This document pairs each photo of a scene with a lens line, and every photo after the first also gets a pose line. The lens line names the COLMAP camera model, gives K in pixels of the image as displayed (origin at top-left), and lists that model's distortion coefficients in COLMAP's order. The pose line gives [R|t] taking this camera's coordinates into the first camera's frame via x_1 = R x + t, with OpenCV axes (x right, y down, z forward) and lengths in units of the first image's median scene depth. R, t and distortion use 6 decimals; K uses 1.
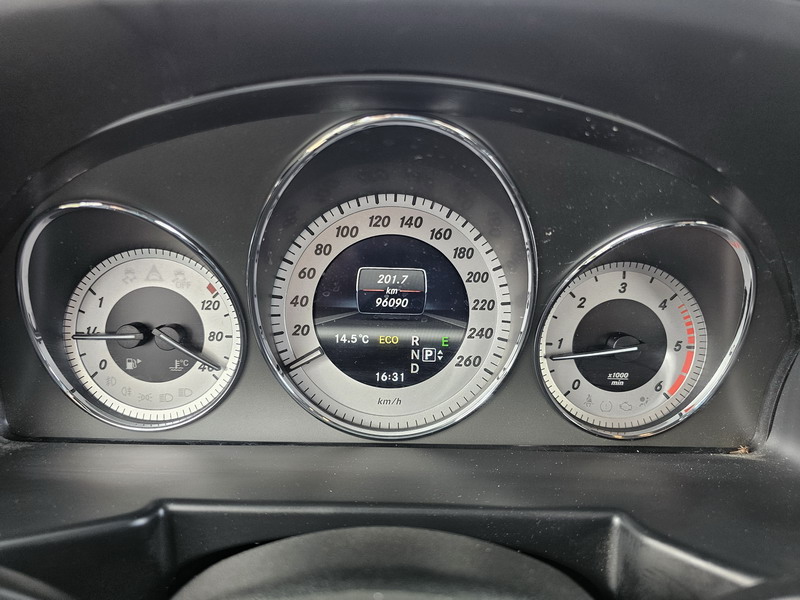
lens RADIAL K [[561.2, 0, 408.7], [0, 561.2, 297.8], [0, 0, 1]] dist [0.023586, -0.005422]
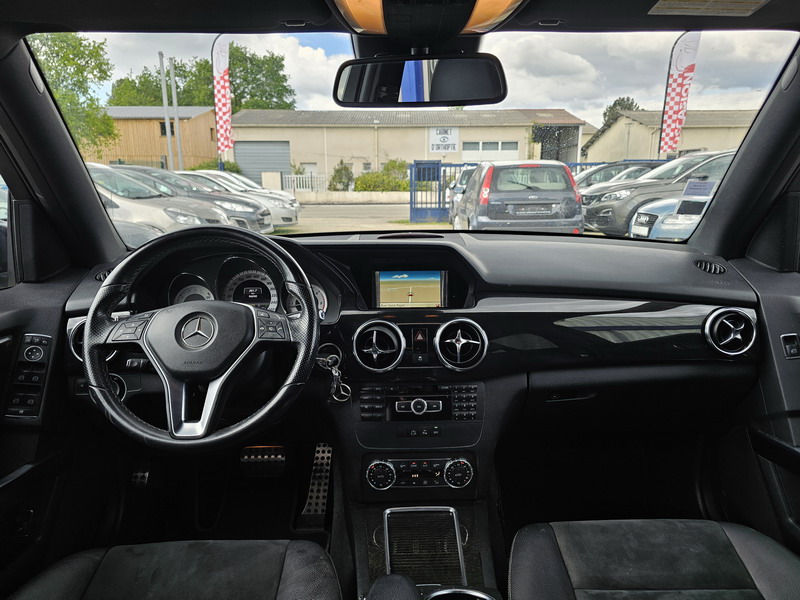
lens RADIAL K [[531.2, 0, 404.0], [0, 531.2, 287.0], [0, 0, 1]] dist [-0.000565, -0.003221]
pose [[0.998993, -0.044844, 0.001380, 1.116188], [0.044487, 0.986107, -0.160044, 0.637048], [0.005817, 0.159944, 0.987109, -2.955747]]
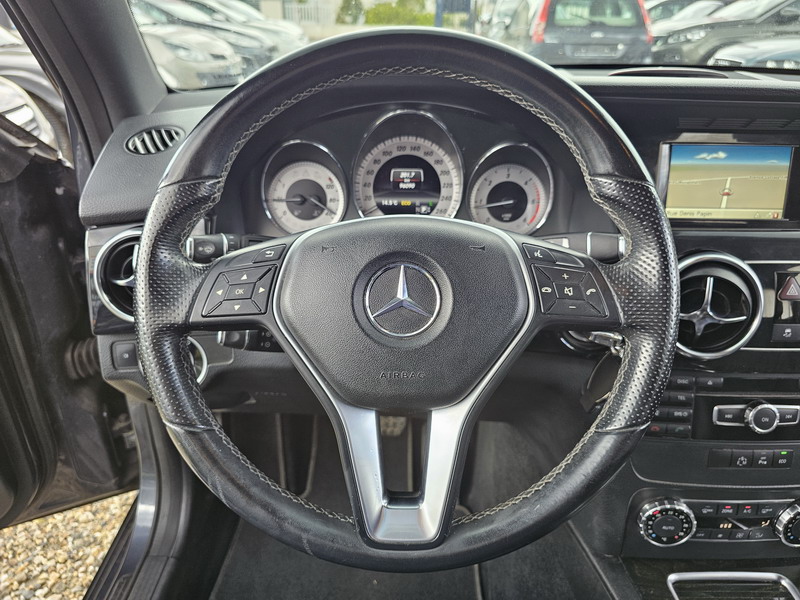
lens RADIAL K [[561.2, 0, 408.7], [0, 561.2, 297.8], [0, 0, 1]] dist [0.023586, -0.005422]
pose [[0.999626, -0.013099, -0.024016, 0.024528], [0.015572, 0.994260, 0.105849, 0.224718], [0.022491, -0.106183, 0.994092, -1.325623]]
